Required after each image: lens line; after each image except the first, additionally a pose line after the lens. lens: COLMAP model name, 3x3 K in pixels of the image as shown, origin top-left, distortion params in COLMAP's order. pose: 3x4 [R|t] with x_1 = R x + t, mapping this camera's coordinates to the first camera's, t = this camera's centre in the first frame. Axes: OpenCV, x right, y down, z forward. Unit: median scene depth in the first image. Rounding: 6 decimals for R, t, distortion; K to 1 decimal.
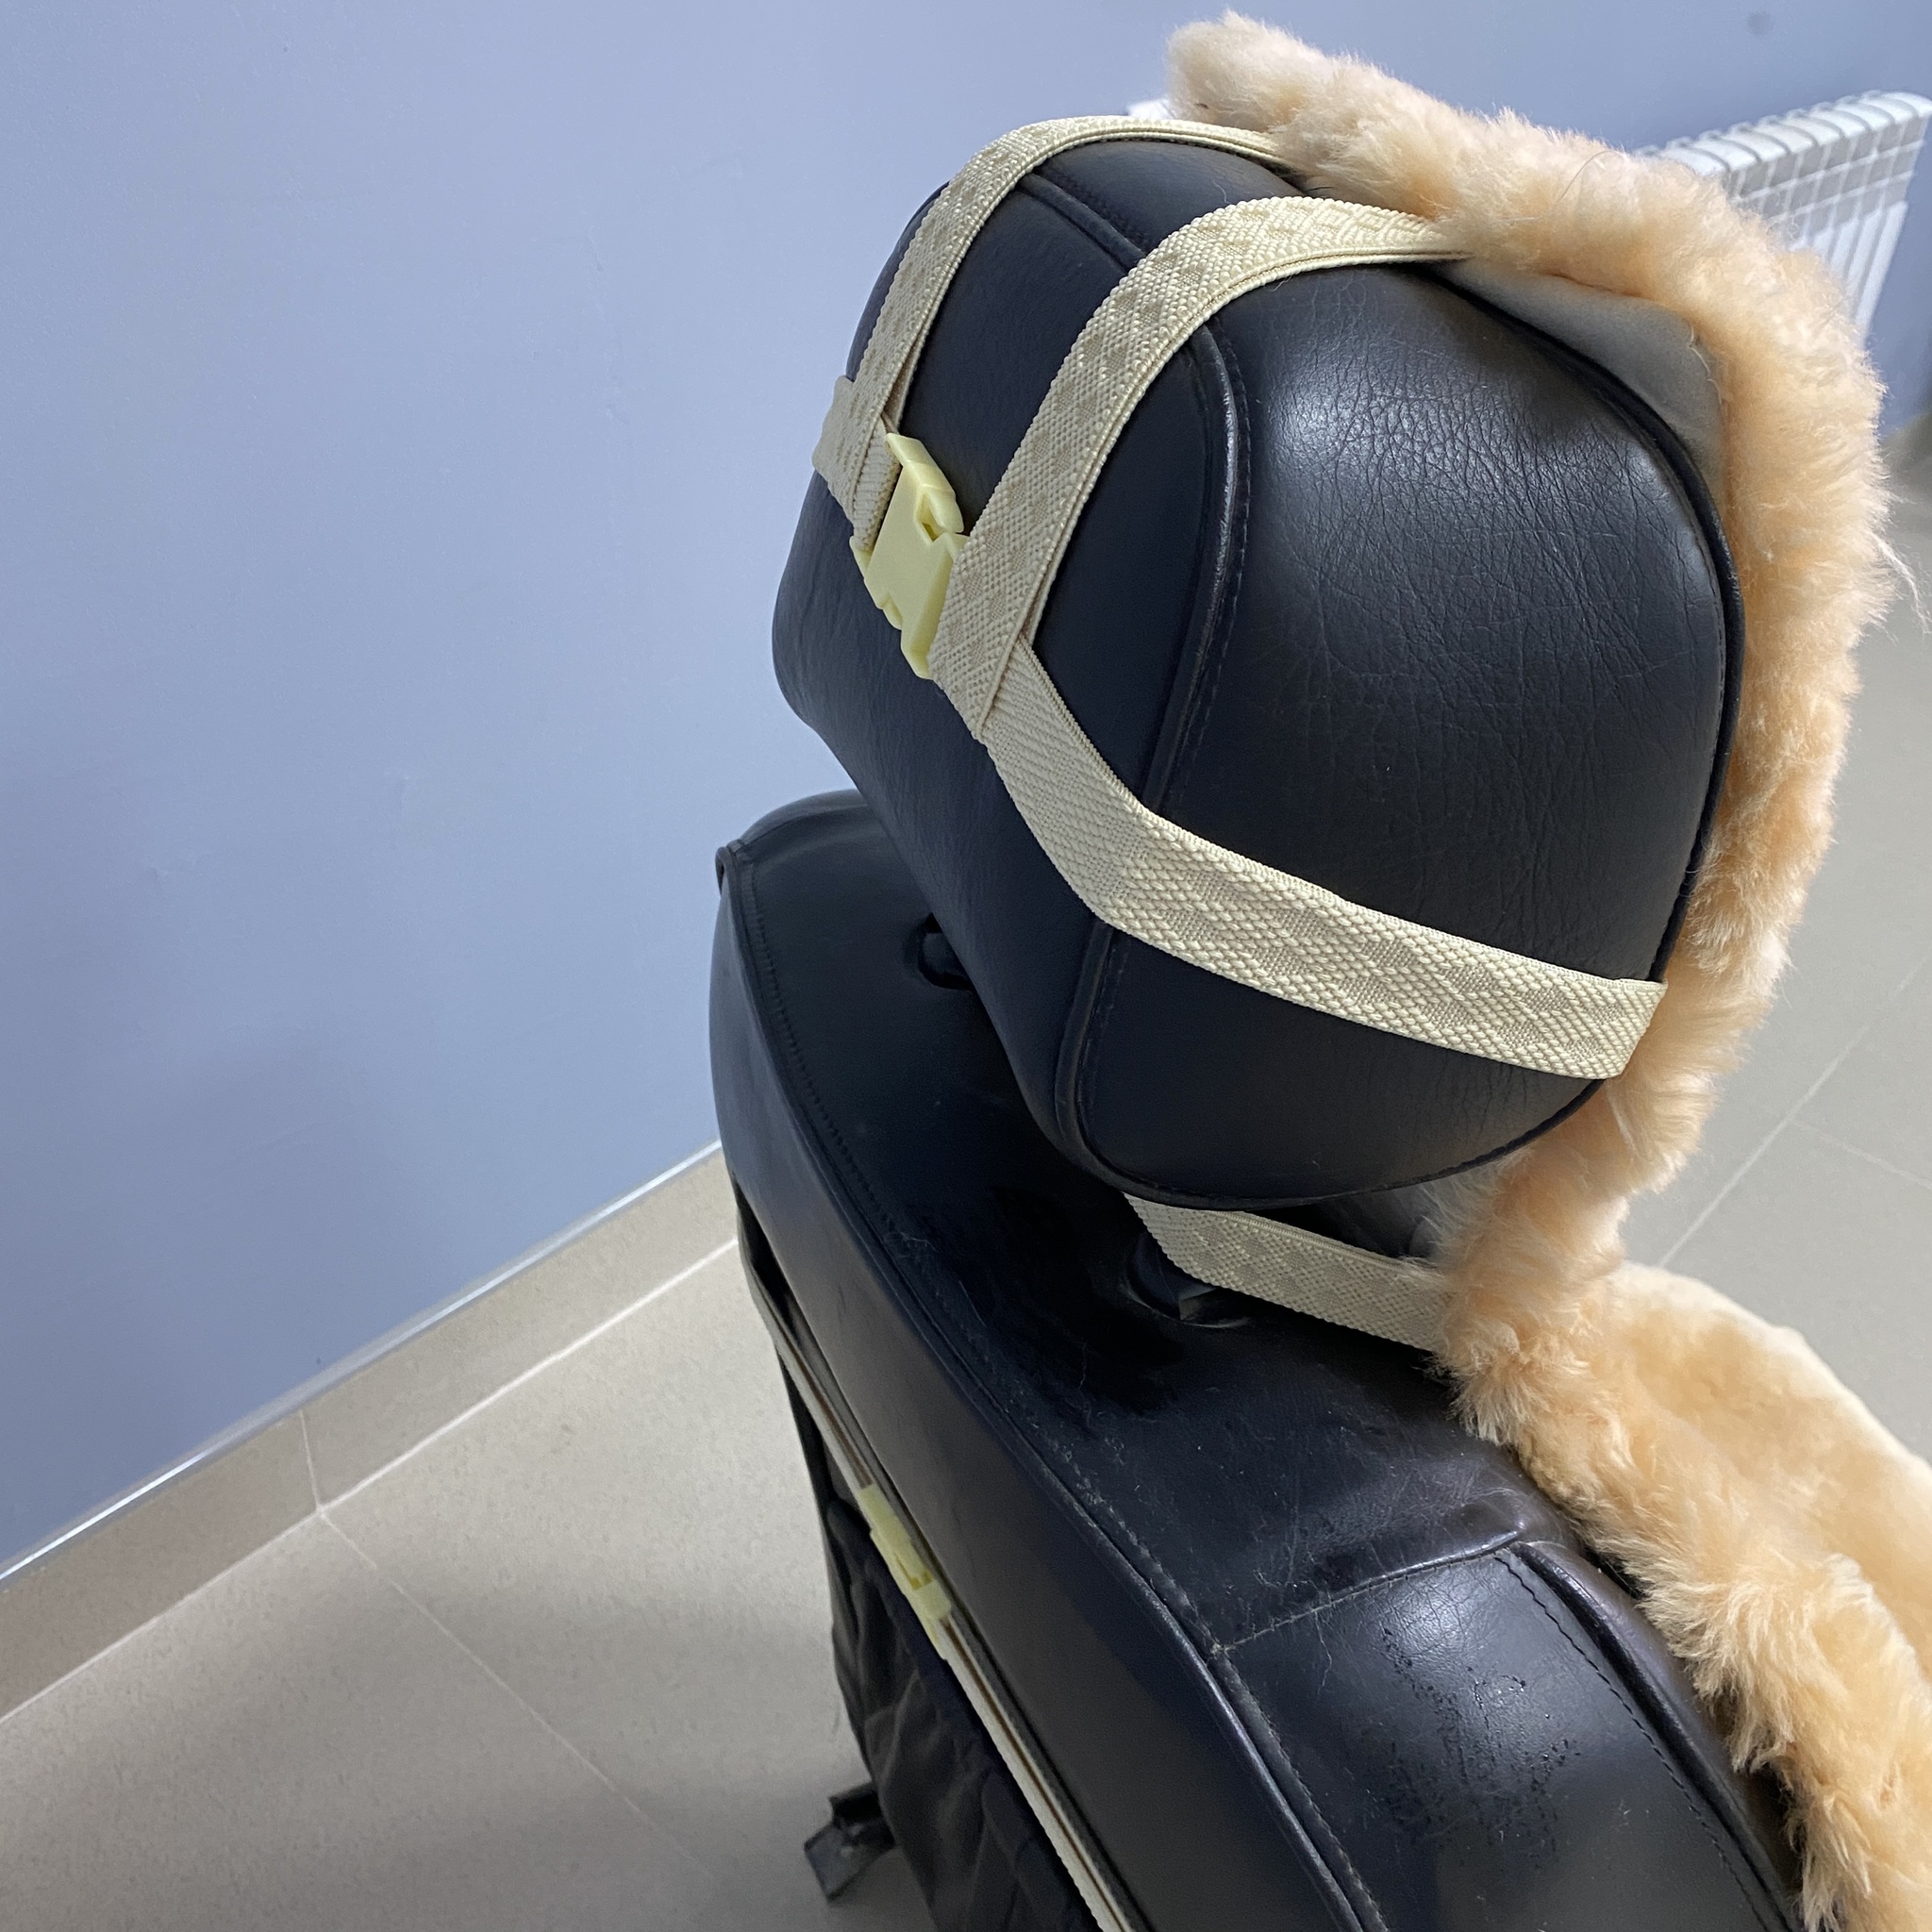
lens RADIAL K [[1925.1, 0, 966.0], [0, 1925.1, 966.0], [0, 0, 1]] dist [0.096967, -0.247690]
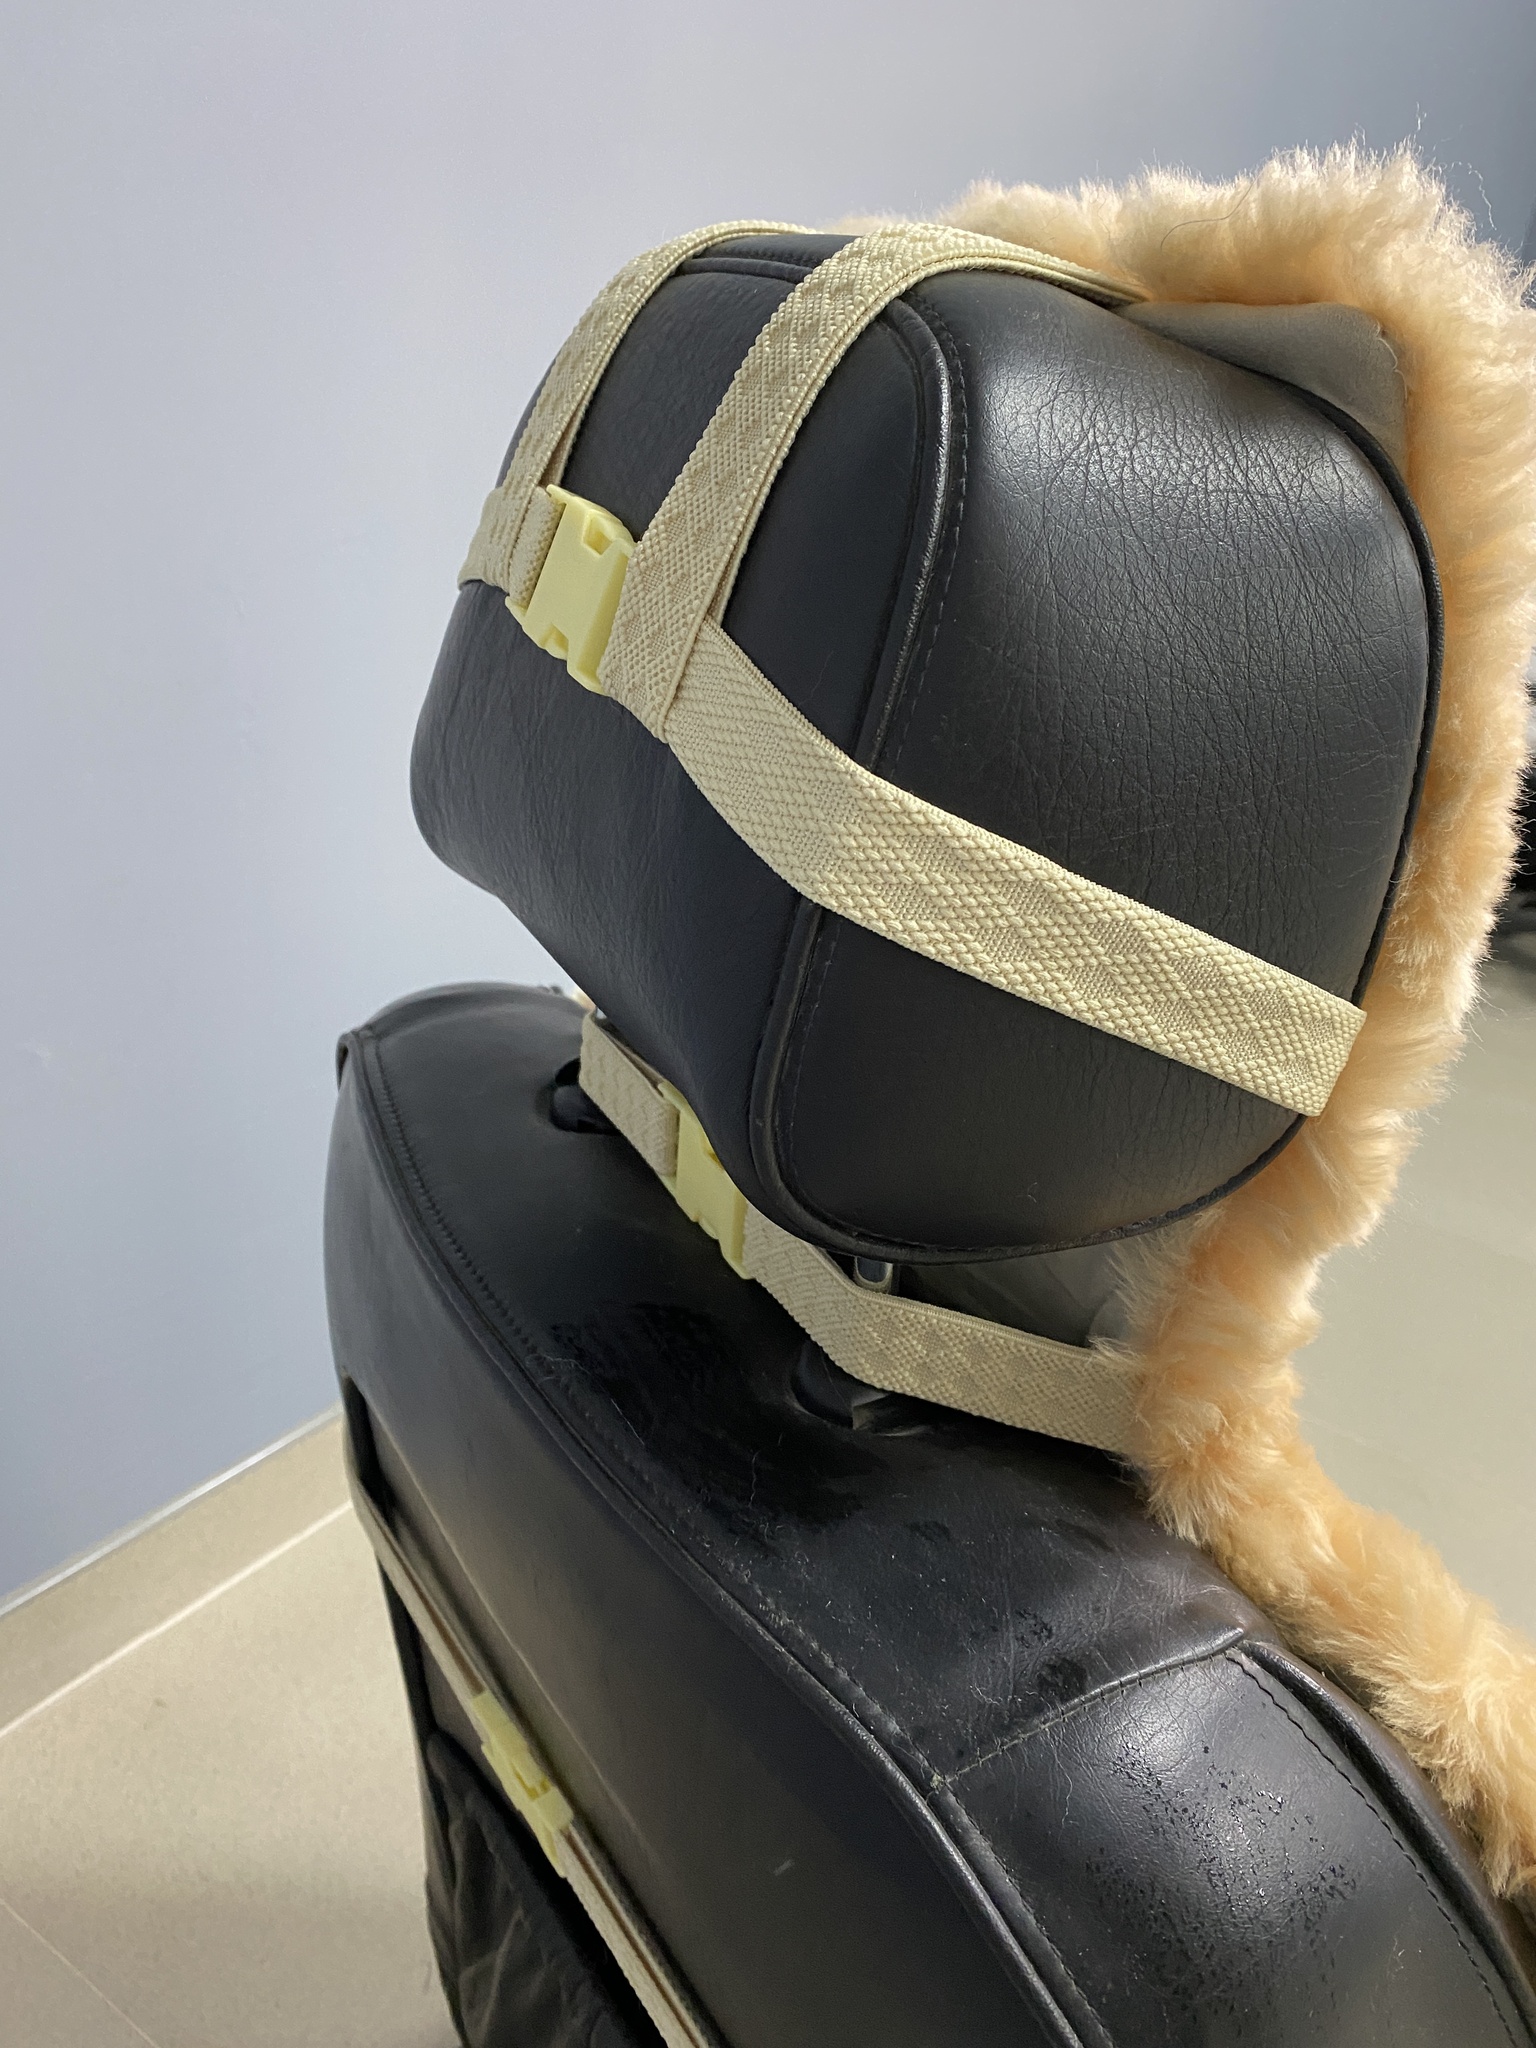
lens RADIAL K [[1562.3, 0, 747.6], [0, 1562.3, 1017.4], [0, 0, 1]] dist [0.003044, -0.001302]
pose [[0.990067, 0.006251, 0.140456, -0.050939], [0.020240, 0.982269, -0.186382, 0.142250], [-0.139130, 0.187374, 0.972386, 0.267845]]
